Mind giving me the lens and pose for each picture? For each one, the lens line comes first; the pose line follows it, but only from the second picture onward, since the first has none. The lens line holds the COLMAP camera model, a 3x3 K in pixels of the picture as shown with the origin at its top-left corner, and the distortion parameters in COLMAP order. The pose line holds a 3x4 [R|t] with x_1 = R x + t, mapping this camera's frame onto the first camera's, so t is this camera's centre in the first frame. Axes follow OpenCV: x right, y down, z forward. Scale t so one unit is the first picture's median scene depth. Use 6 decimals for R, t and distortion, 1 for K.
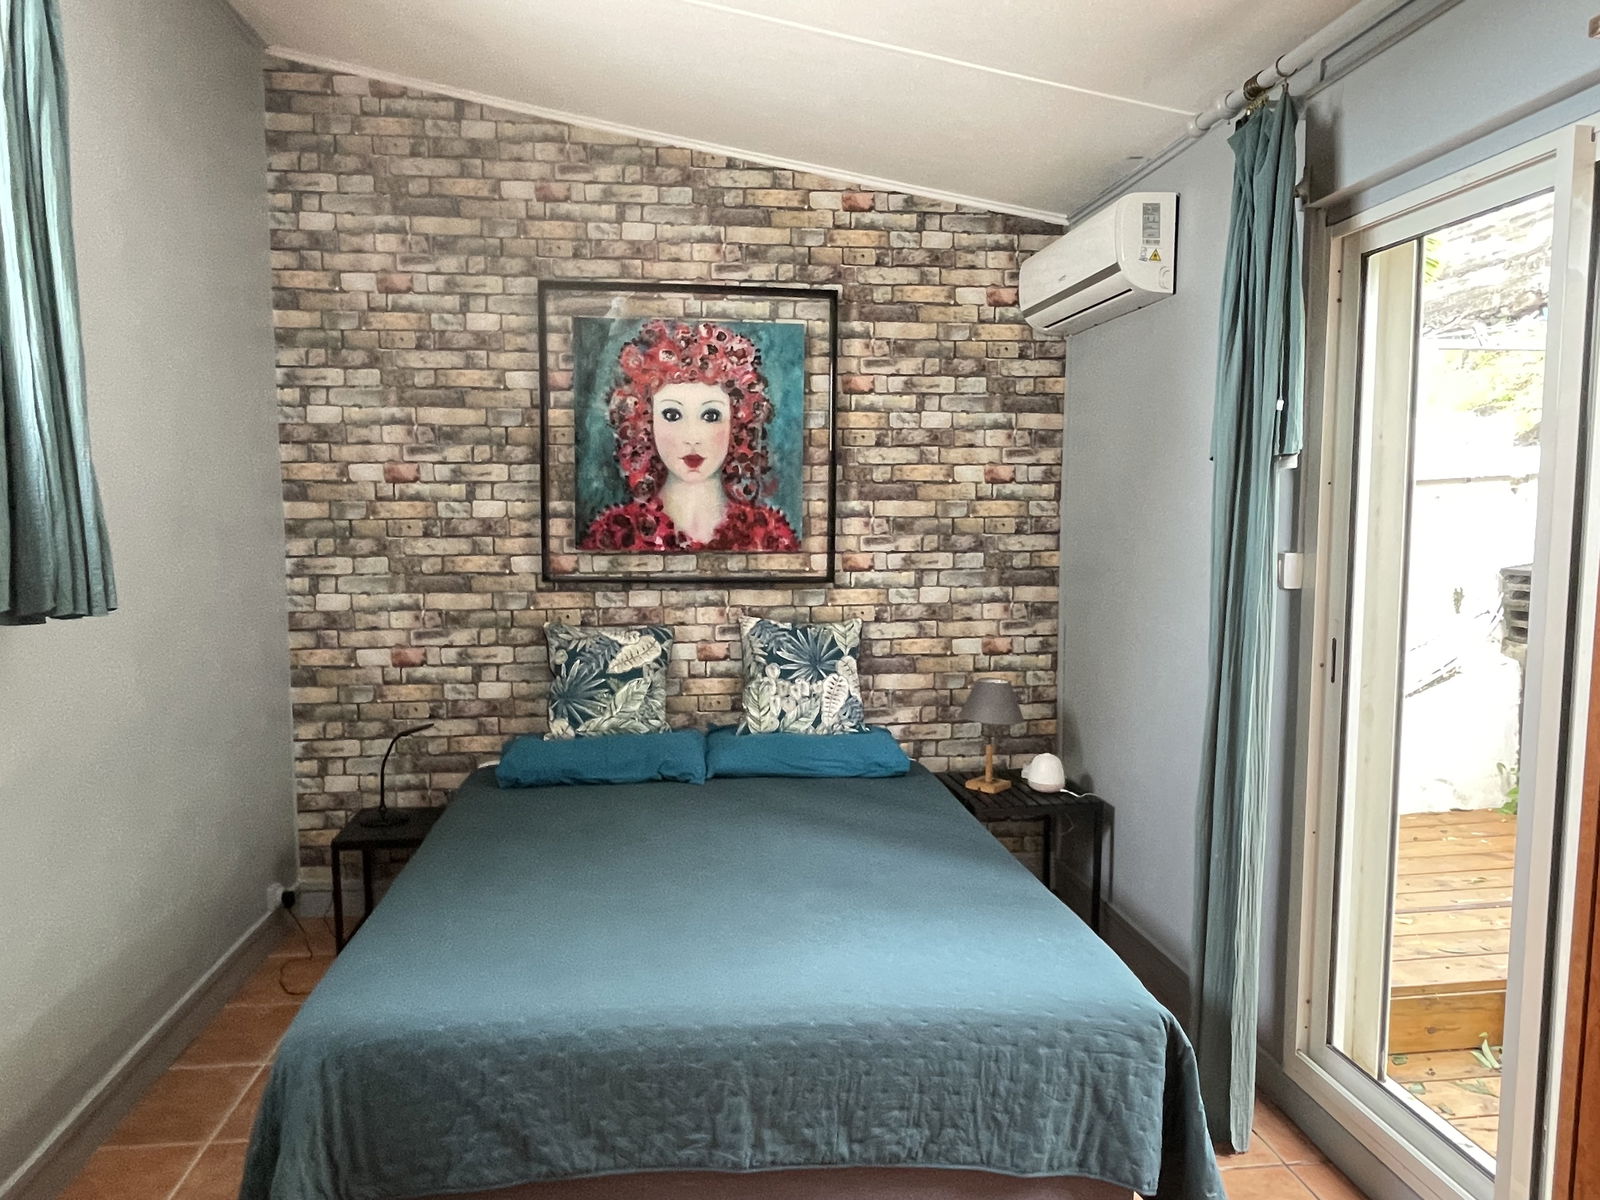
lens RADIAL K [[1029.7, 0, 798.7], [0, 1029.7, 603.5], [0, 0, 1]] dist [-0.002381, -0.000113]
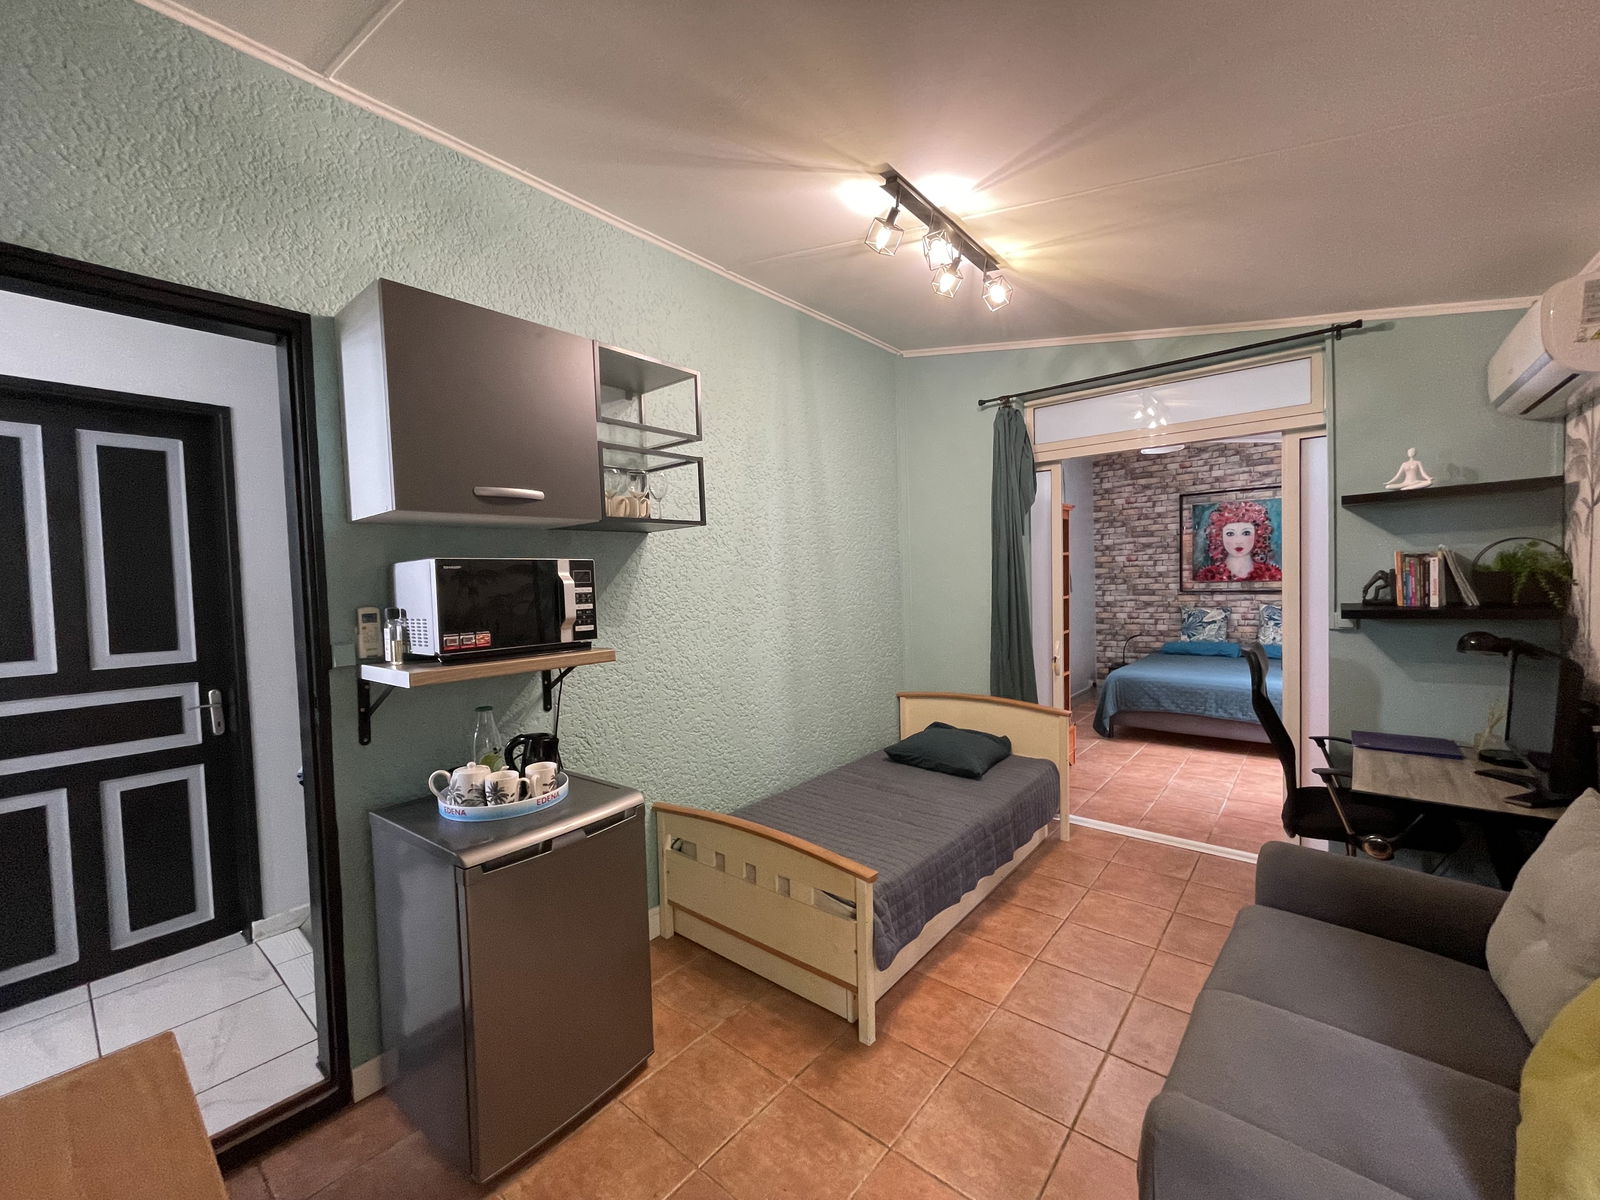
lens RADIAL K [[641.3, 0, 803.5], [0, 641.3, 600.6], [0, 0, 1]] dist [-0.000458, -0.000033]
pose [[0.674431, 0.002485, -0.738334, 0.400420], [-0.036361, 0.998893, -0.029851, 0.102038], [0.737442, 0.046979, 0.673774, -1.097460]]
